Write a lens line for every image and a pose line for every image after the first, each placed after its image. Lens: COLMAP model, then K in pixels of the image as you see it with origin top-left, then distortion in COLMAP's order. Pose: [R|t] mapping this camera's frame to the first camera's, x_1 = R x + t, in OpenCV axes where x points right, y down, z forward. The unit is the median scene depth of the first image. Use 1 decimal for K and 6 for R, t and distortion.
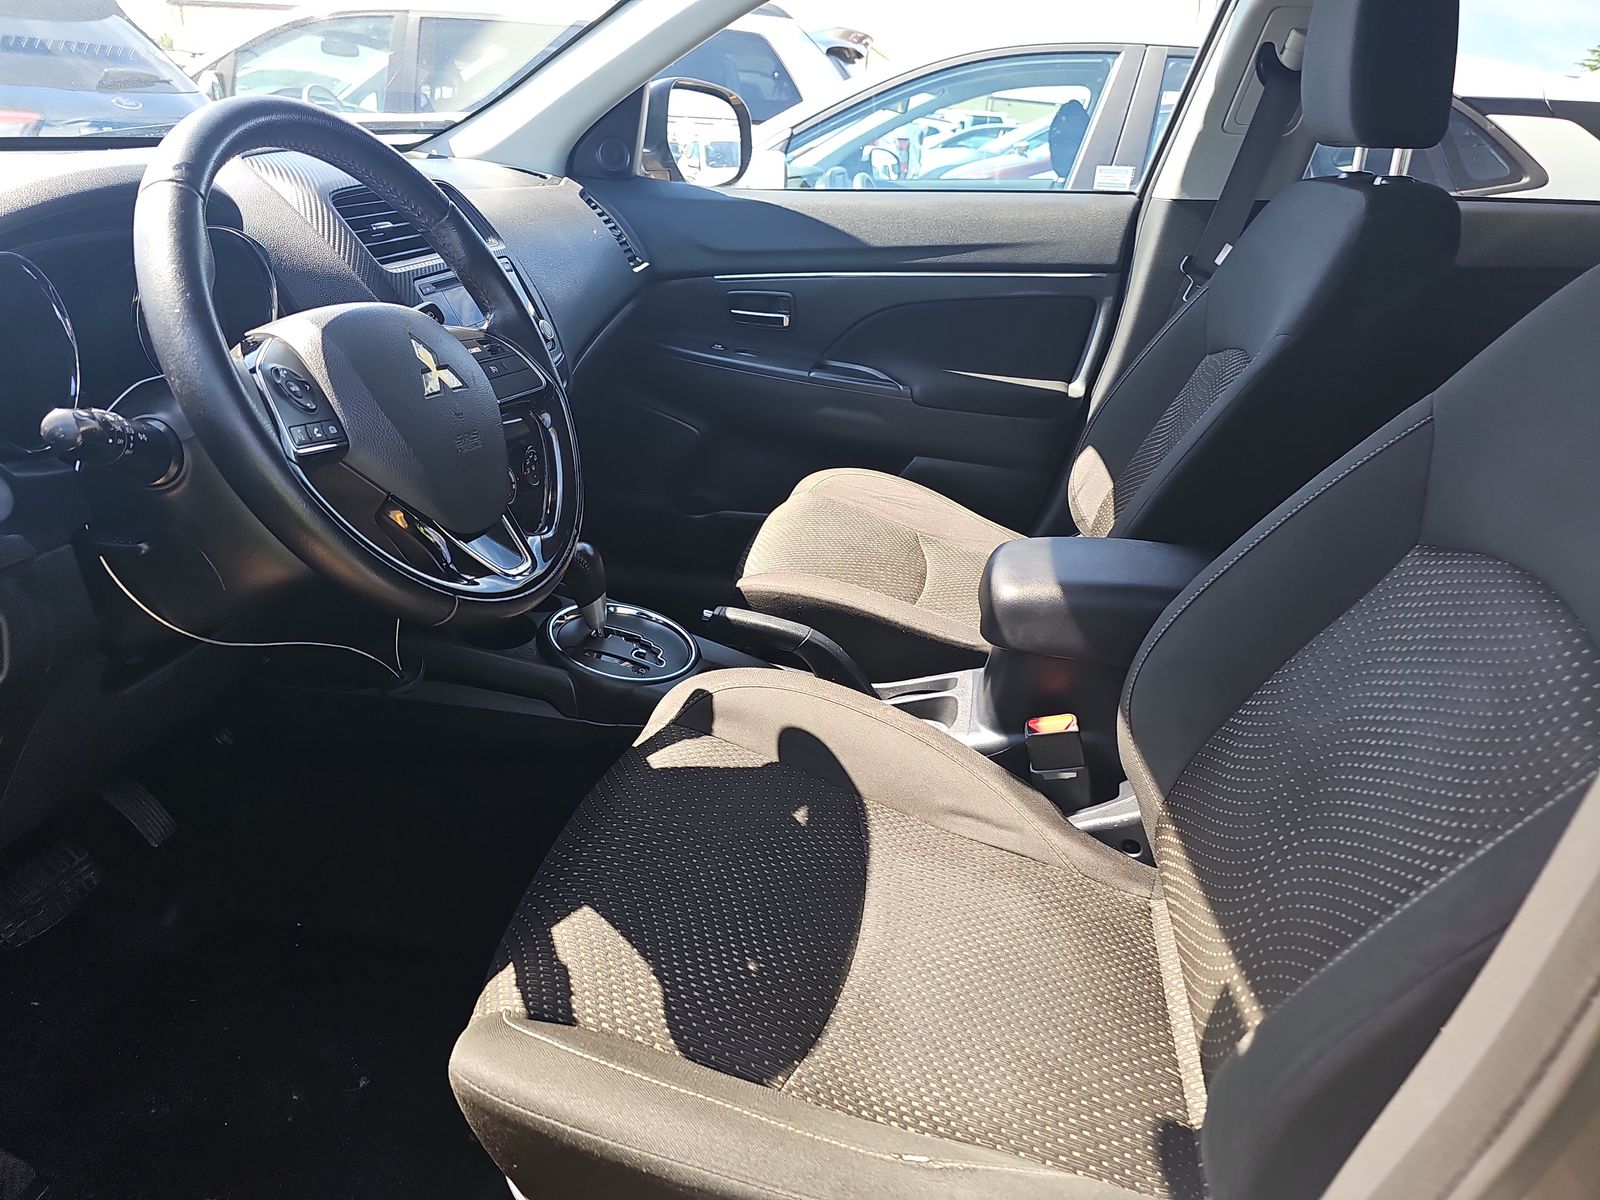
lens RADIAL K [[1062.9, 0, 749.2], [0, 1062.9, 602.8], [0, 0, 1]] dist [0.040321, -0.006489]
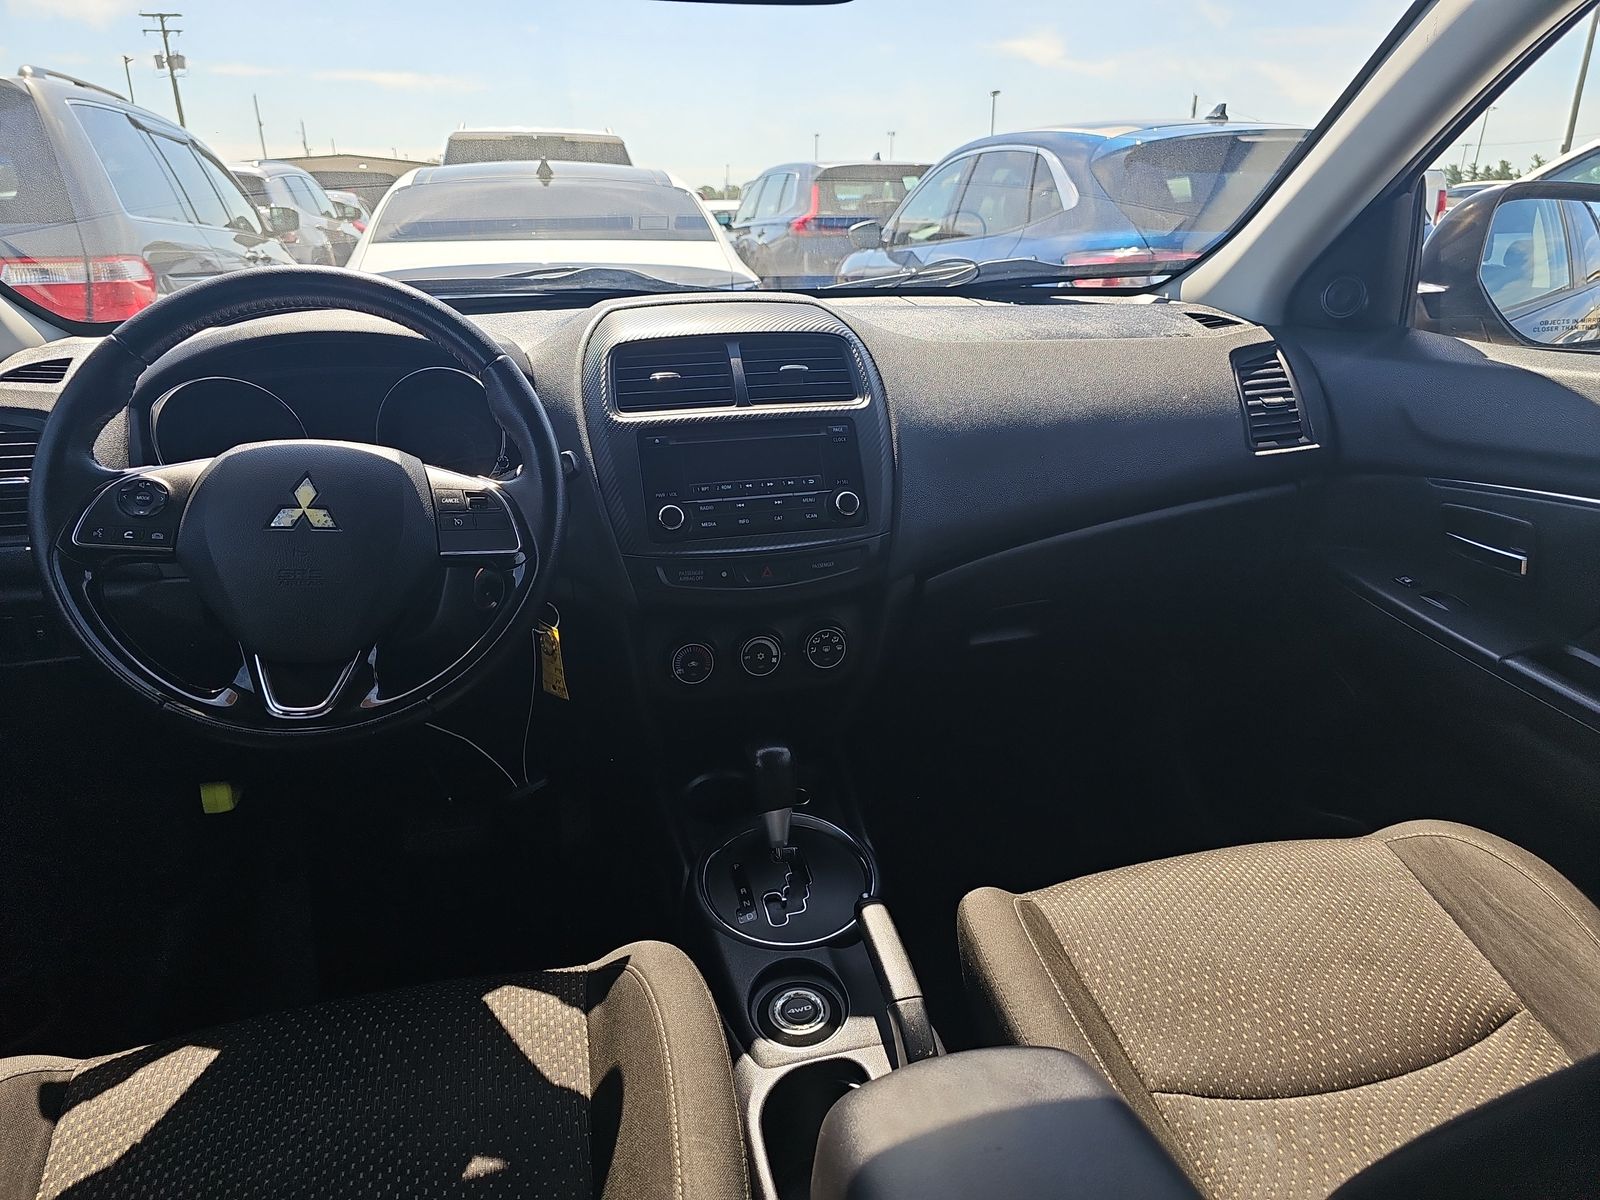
lens RADIAL K [[1062.9, 0, 749.2], [0, 1062.9, 602.8], [0, 0, 1]] dist [0.040321, -0.006489]
pose [[0.442219, 0.250183, -0.861308, 0.391285], [-0.341814, 0.934847, 0.096048, -0.174191], [0.829220, 0.251933, 0.498923, 0.393996]]
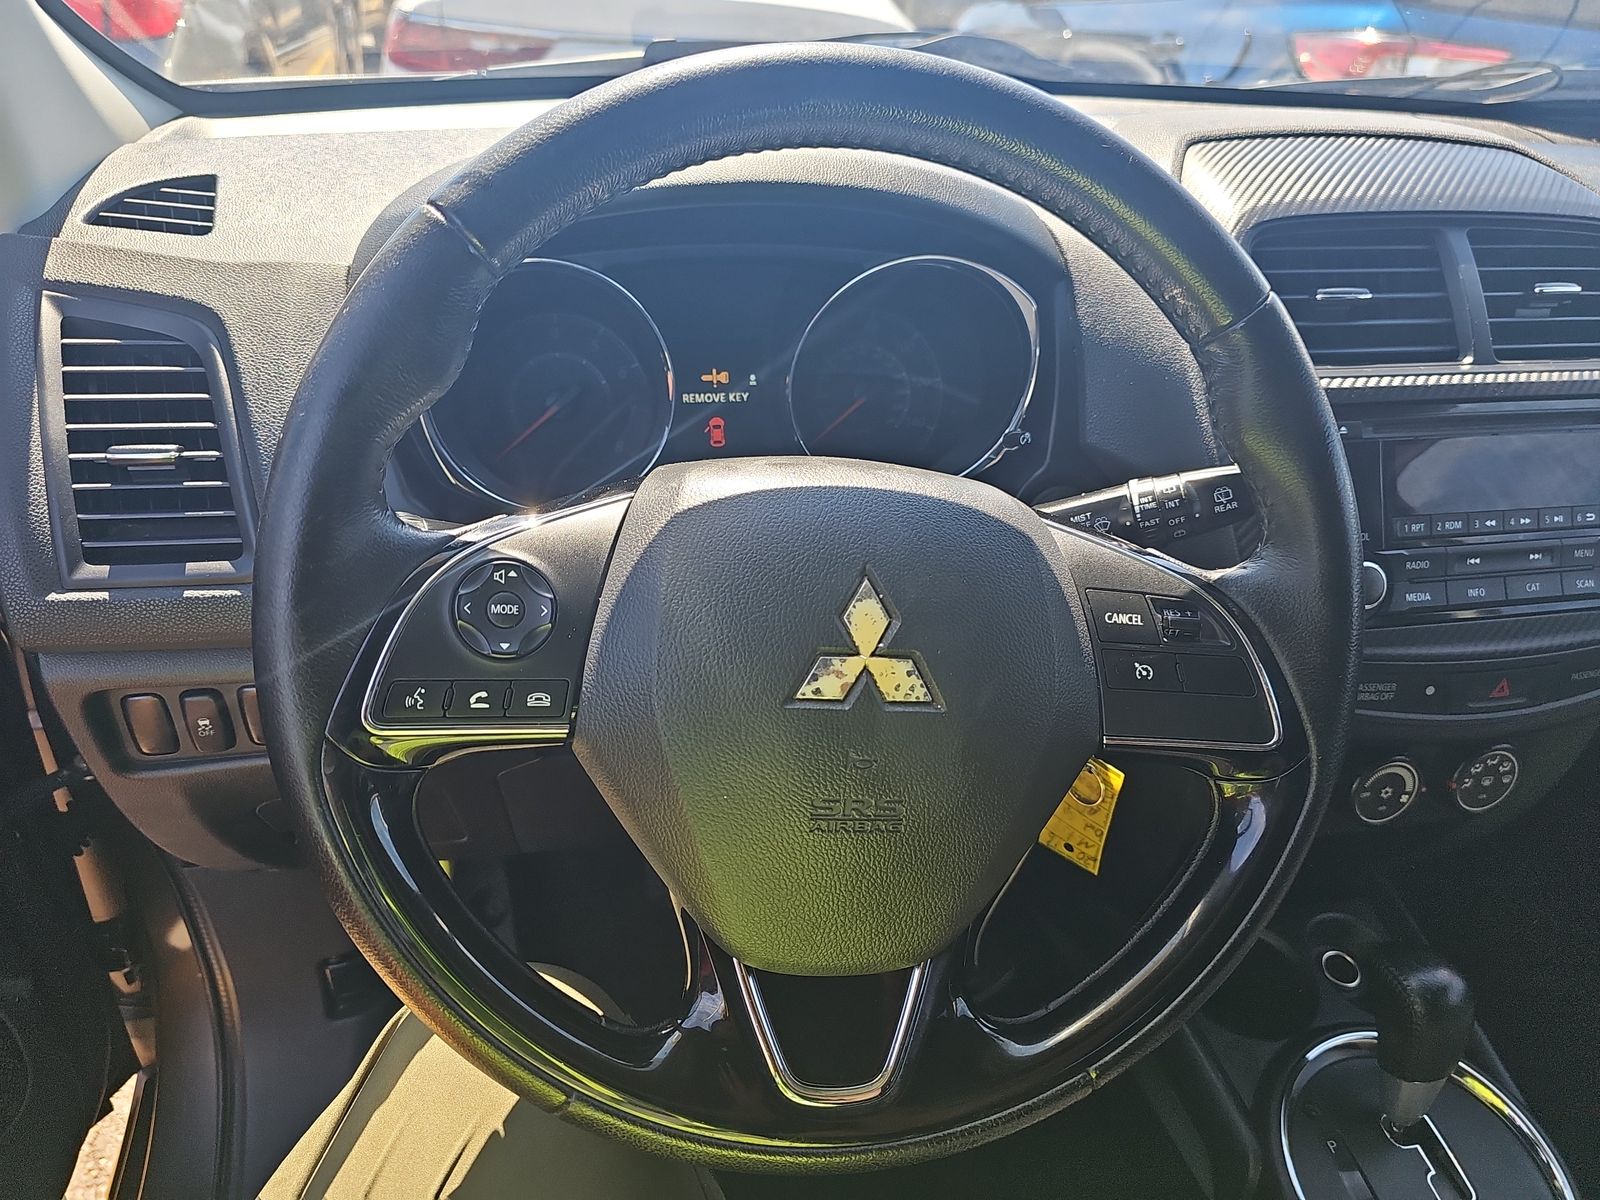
lens RADIAL K [[1062.9, 0, 749.2], [0, 1062.9, 602.8], [0, 0, 1]] dist [0.040321, -0.006489]
pose [[0.417697, 0.445479, -0.791882, 0.020199], [-0.407660, 0.870791, 0.274839, -0.155823], [0.811999, 0.208019, 0.545331, 0.321709]]
